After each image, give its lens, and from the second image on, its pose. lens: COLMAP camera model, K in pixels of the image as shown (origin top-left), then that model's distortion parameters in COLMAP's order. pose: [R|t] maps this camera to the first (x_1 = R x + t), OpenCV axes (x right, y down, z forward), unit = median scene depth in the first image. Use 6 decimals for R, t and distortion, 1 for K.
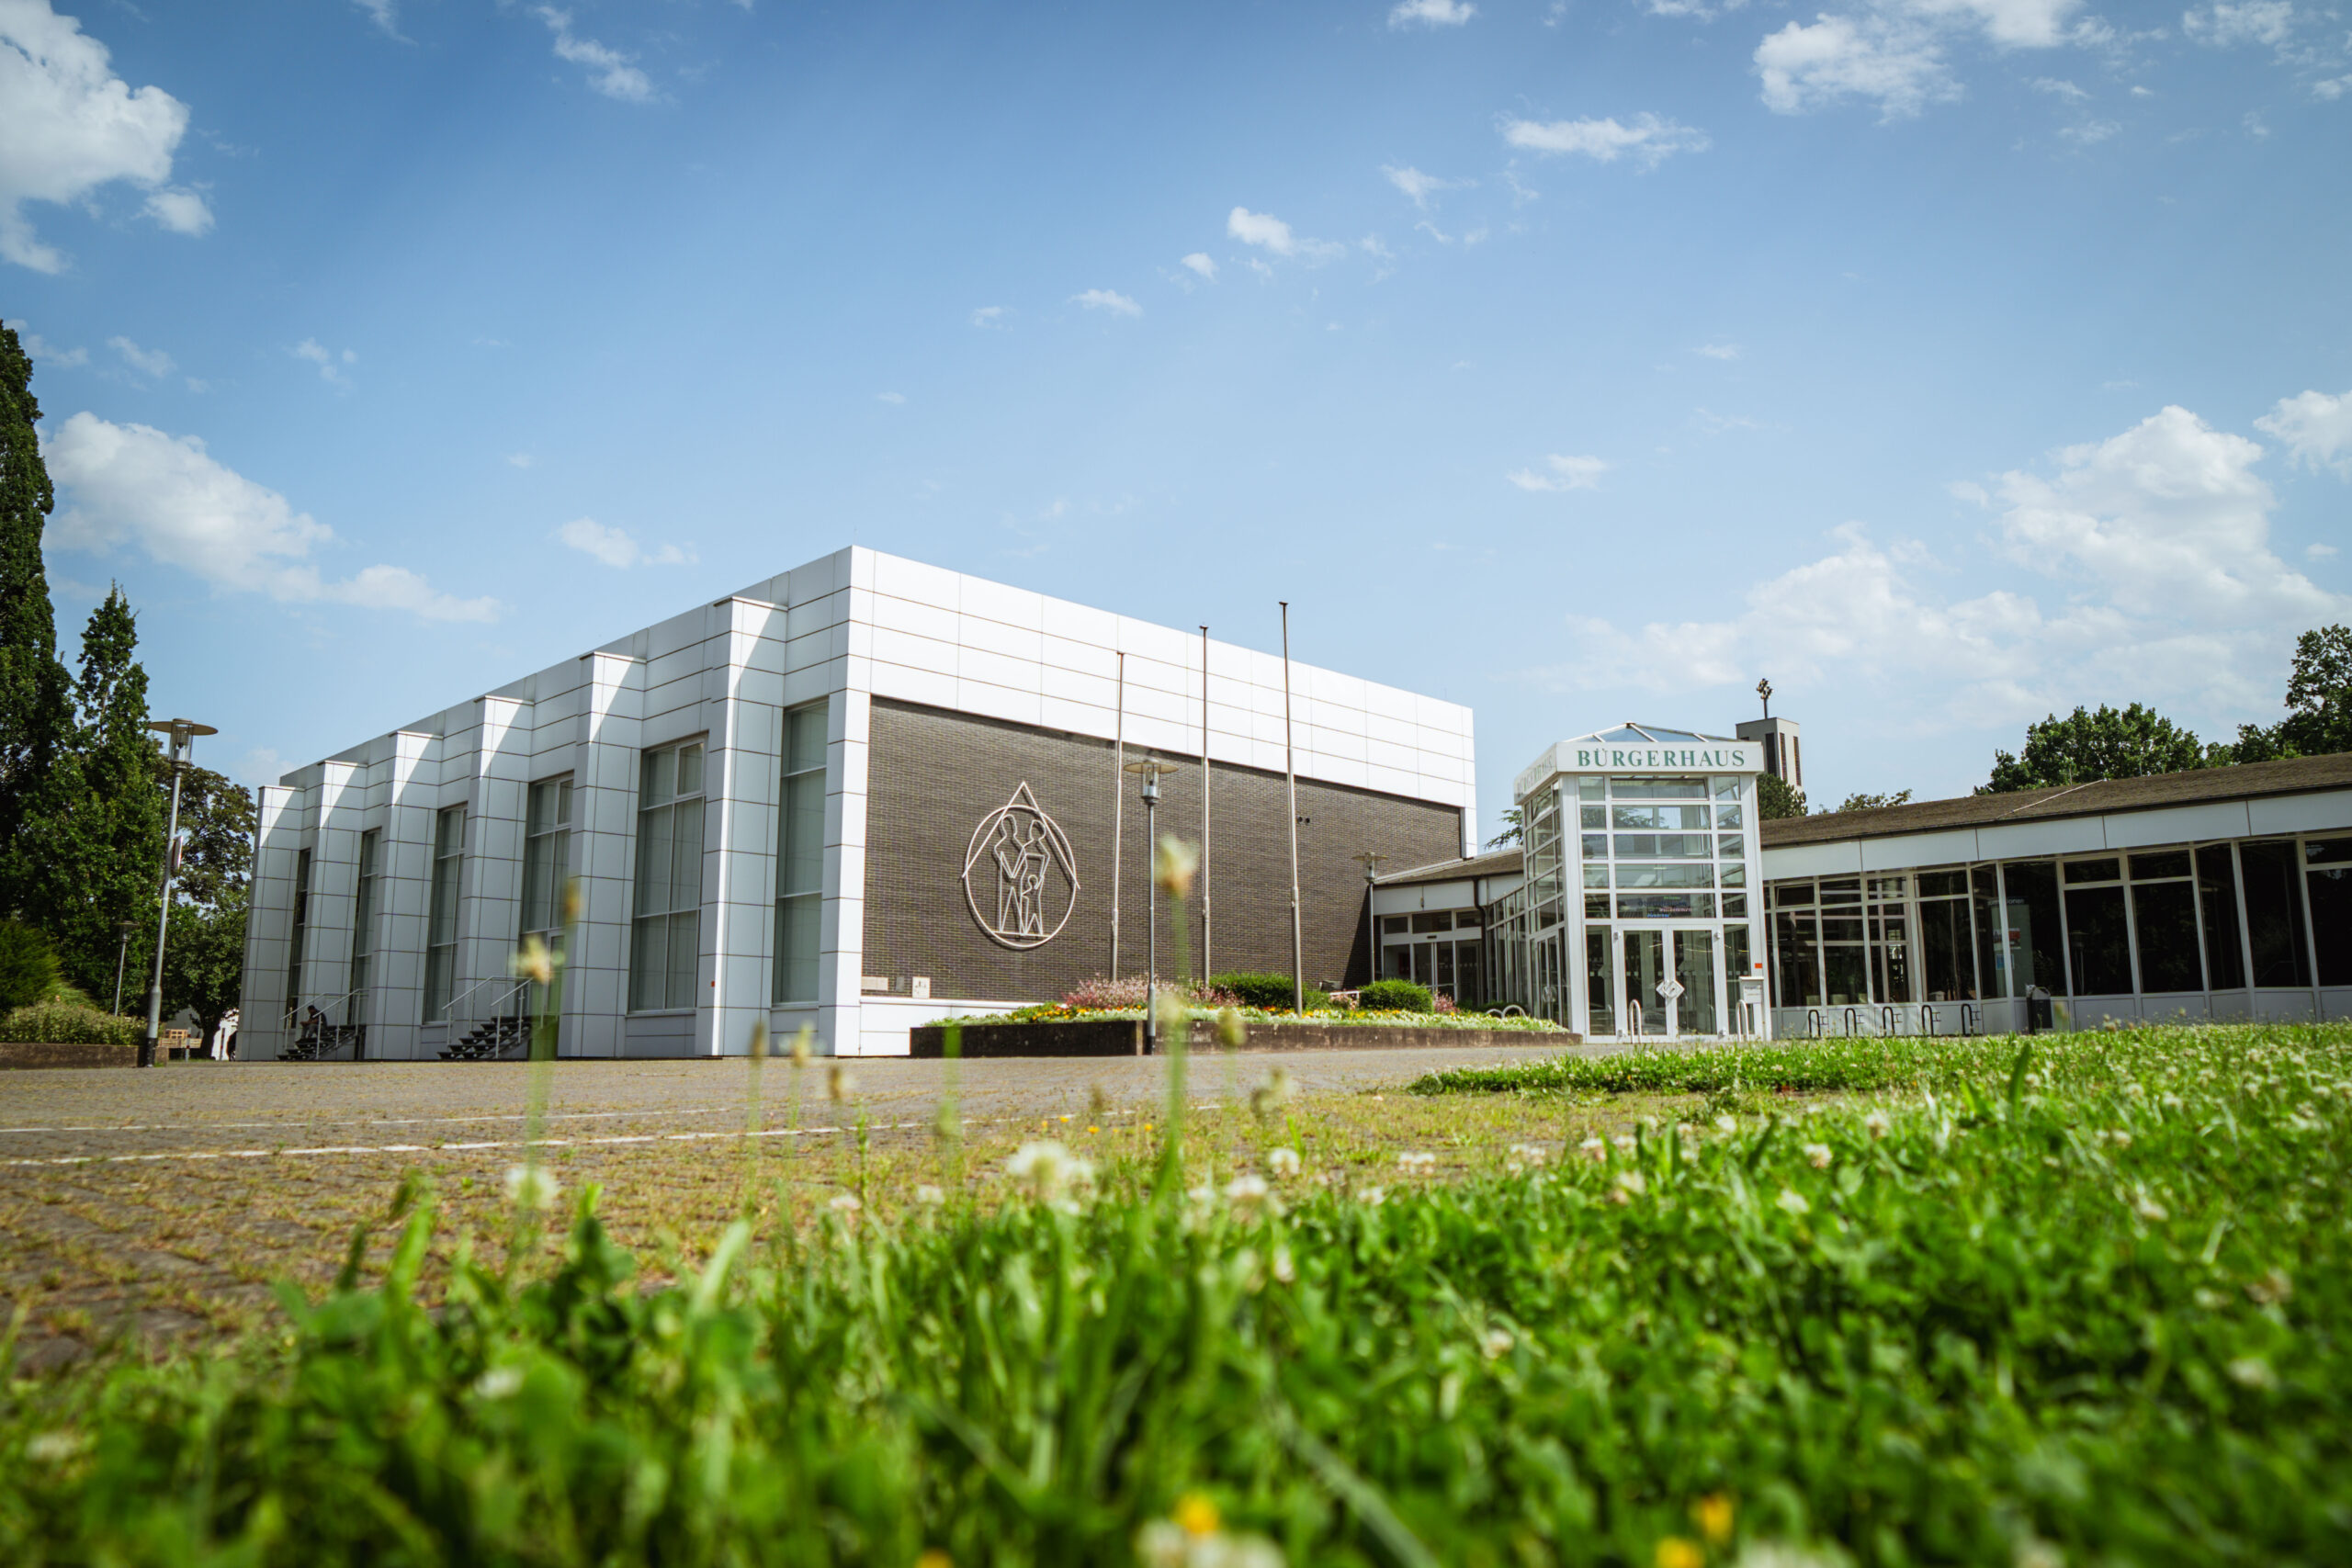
lens RADIAL K [[1652.9, 0, 1176.0], [0, 1652.9, 784.0], [0, 0, 1]] dist [-0.052292, 0.054603]
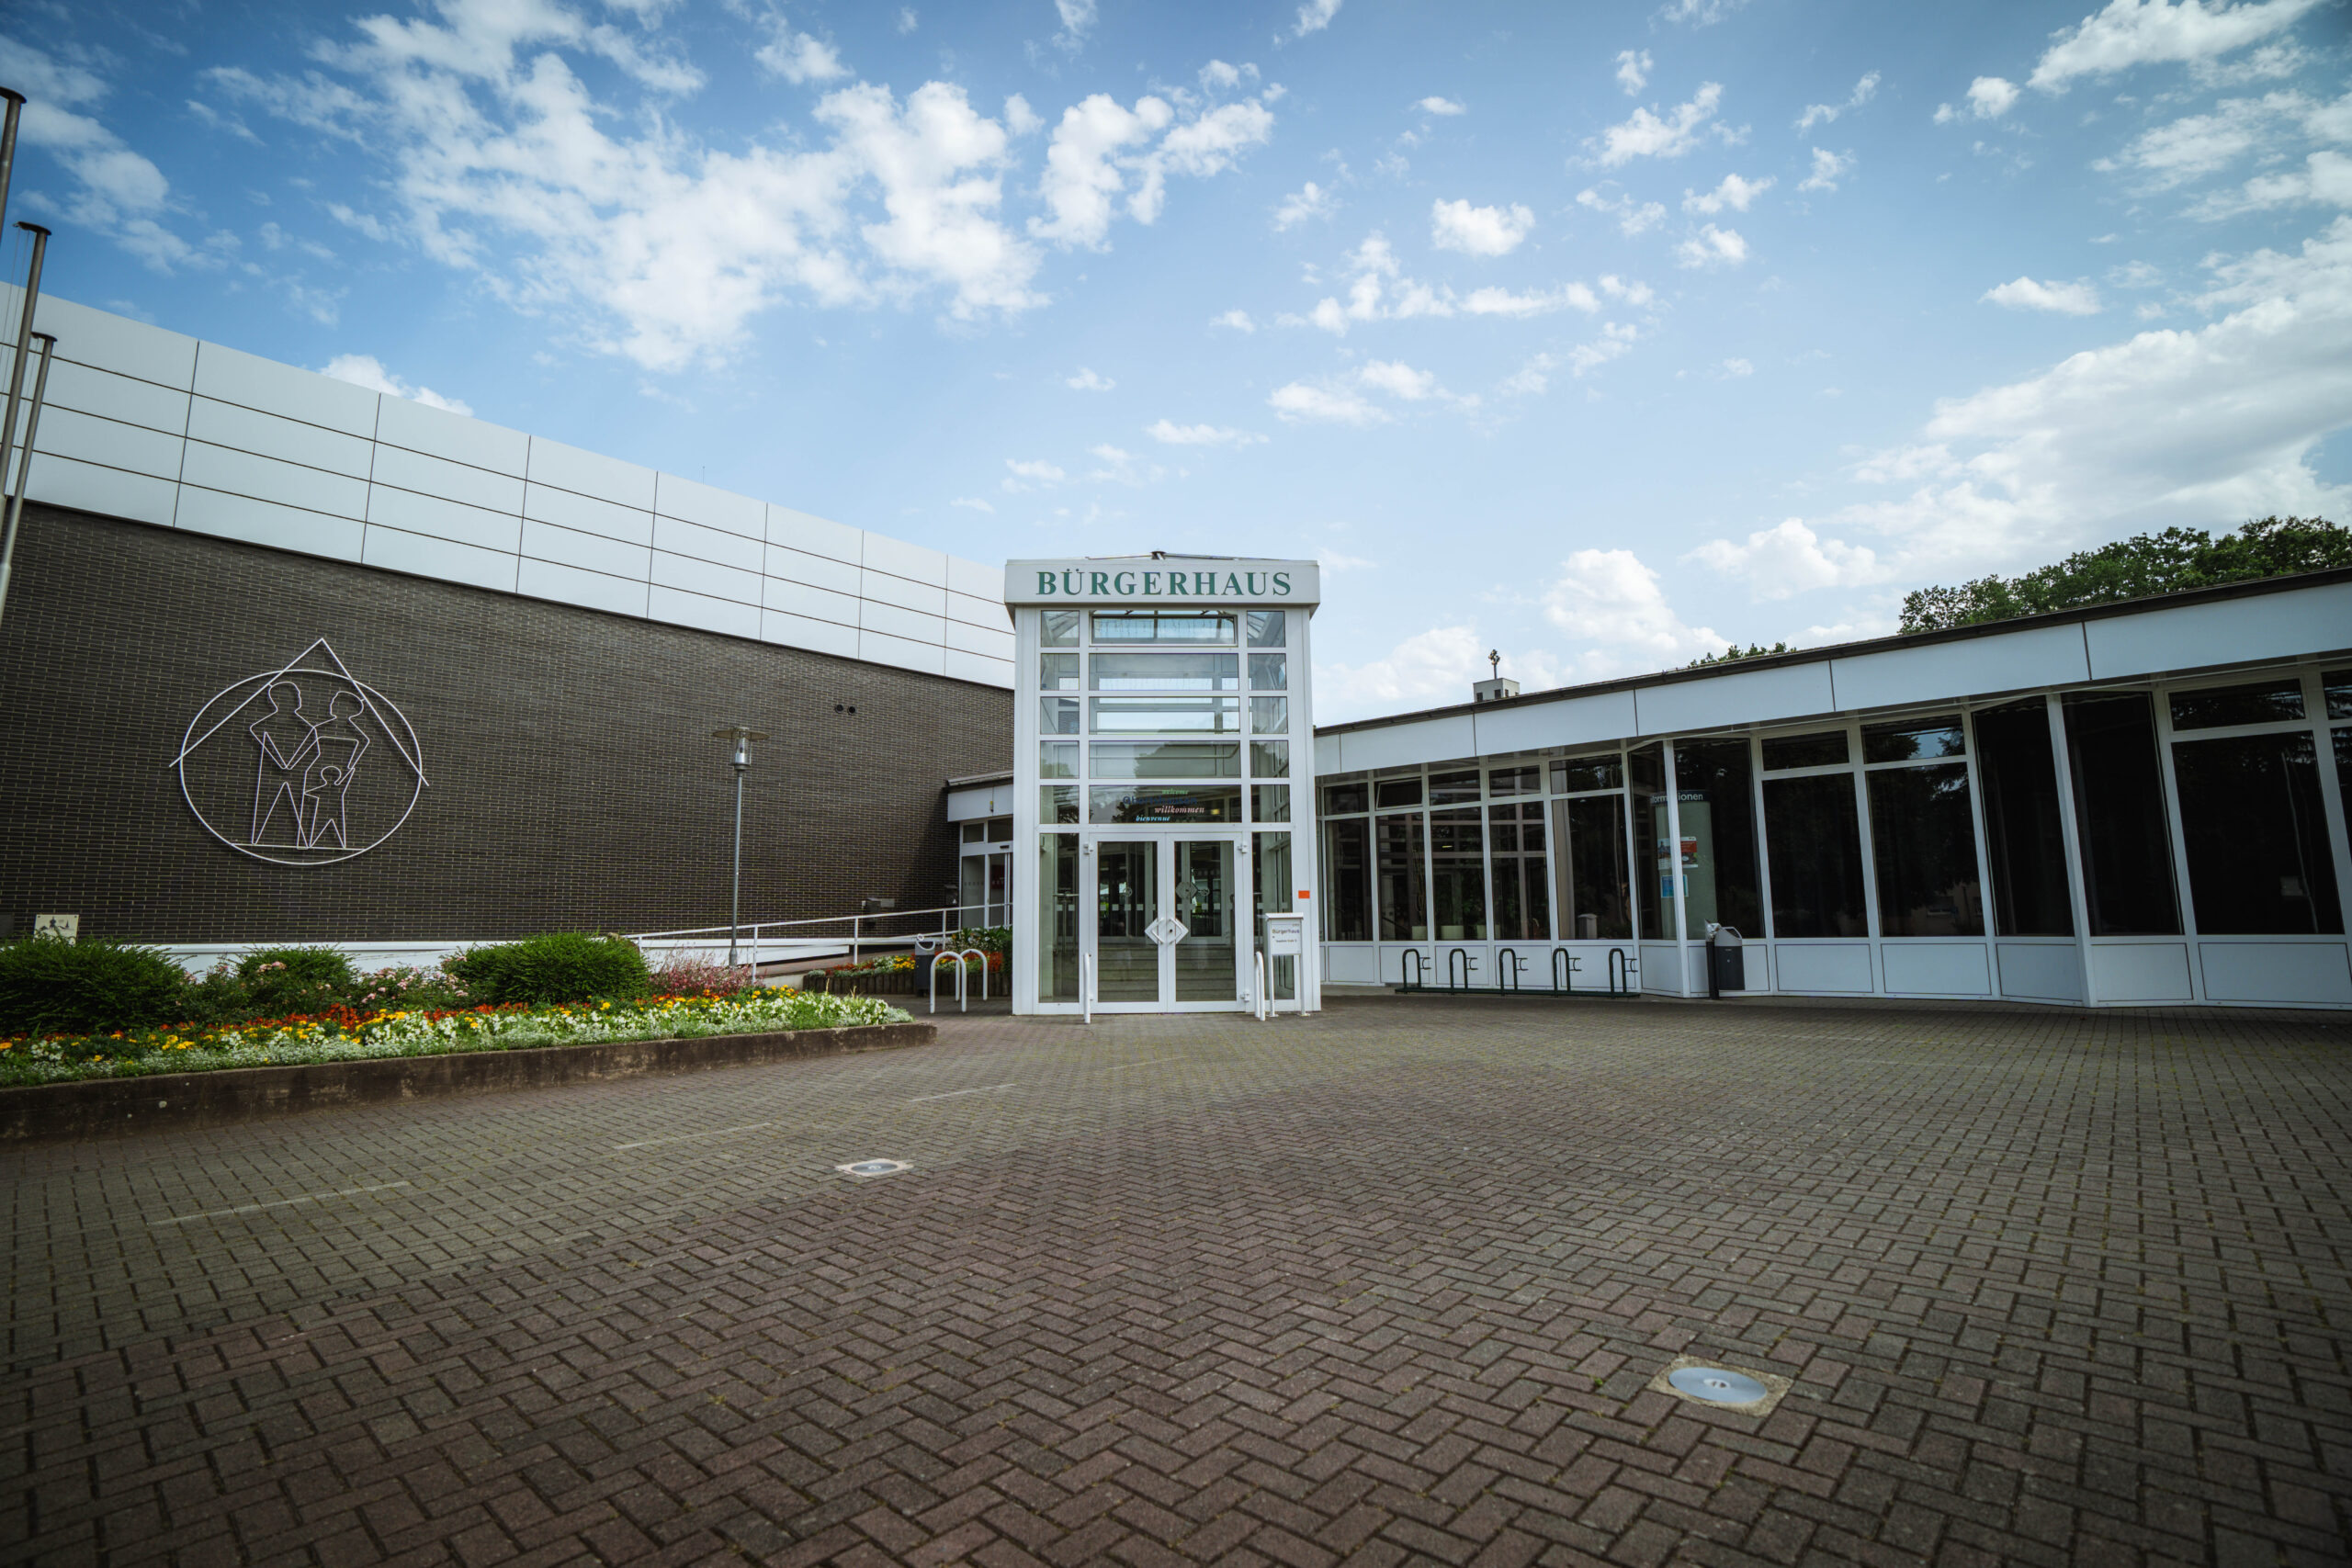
lens RADIAL K [[1041.7, 0, 1176.0], [0, 1041.7, 784.0], [0, 0, 1]] dist [-0.028024, 0.000047]
pose [[0.999690, -0.002424, 0.024798, 0.288758], [0.001429, 0.999196, 0.040069, 0.048611], [-0.024875, -0.040021, 0.998889, 0.576884]]
